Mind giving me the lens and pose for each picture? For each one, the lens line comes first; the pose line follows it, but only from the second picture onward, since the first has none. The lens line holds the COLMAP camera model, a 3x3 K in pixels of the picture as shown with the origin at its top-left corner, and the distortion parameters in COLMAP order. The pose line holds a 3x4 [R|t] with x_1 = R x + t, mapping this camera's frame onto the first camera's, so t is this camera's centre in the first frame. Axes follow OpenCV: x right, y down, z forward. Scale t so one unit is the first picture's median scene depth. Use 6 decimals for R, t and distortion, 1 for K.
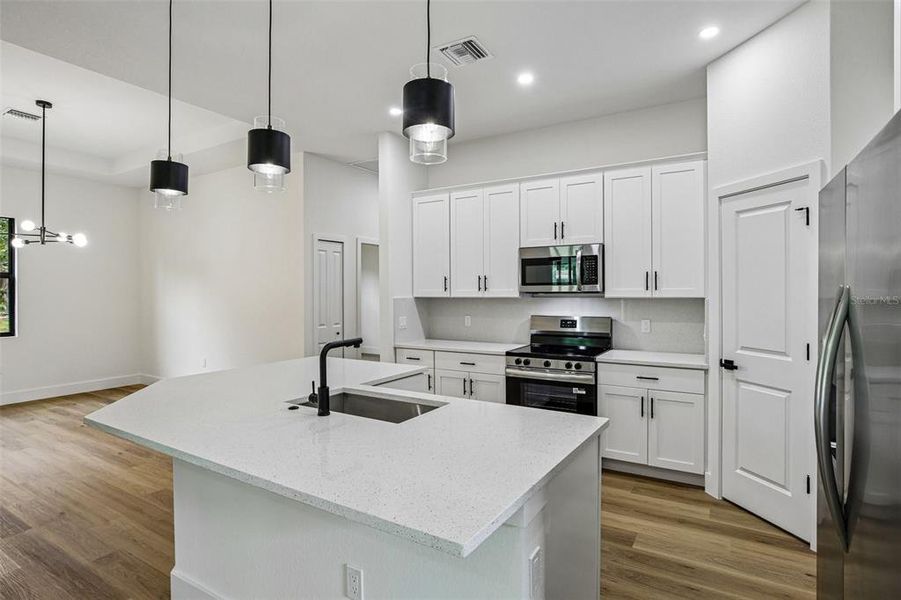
lens RADIAL K [[456.7, 0, 456.9], [0, 456.7, 295.0], [0, 0, 1]] dist [-0.016870, 0.000301]
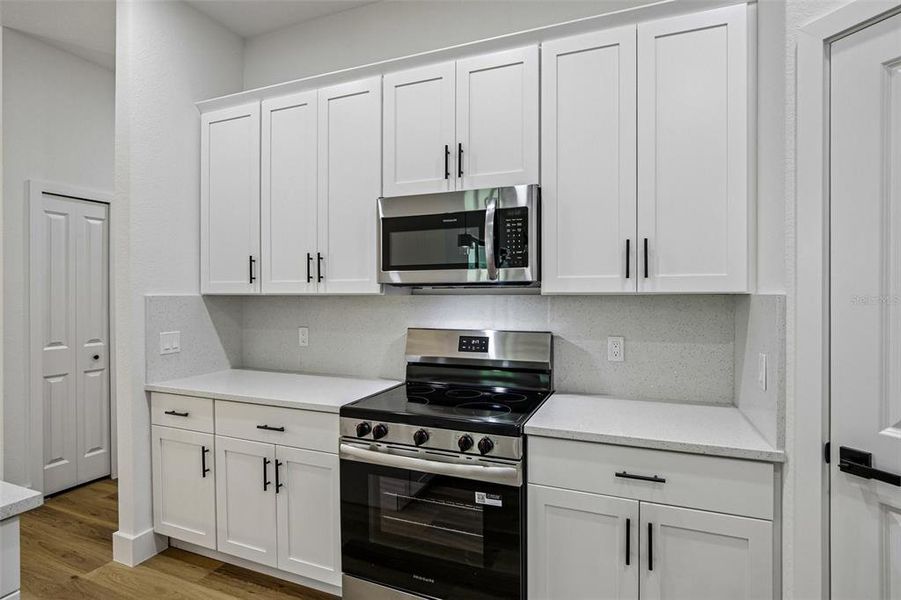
lens RADIAL K [[456.7, 0, 456.9], [0, 456.7, 295.0], [0, 0, 1]] dist [-0.016870, 0.000301]
pose [[0.987965, 0.003839, 0.154633, 0.153289], [-0.002763, 0.999970, -0.007173, 0.010497], [-0.154656, 0.006659, 0.987946, 0.512146]]
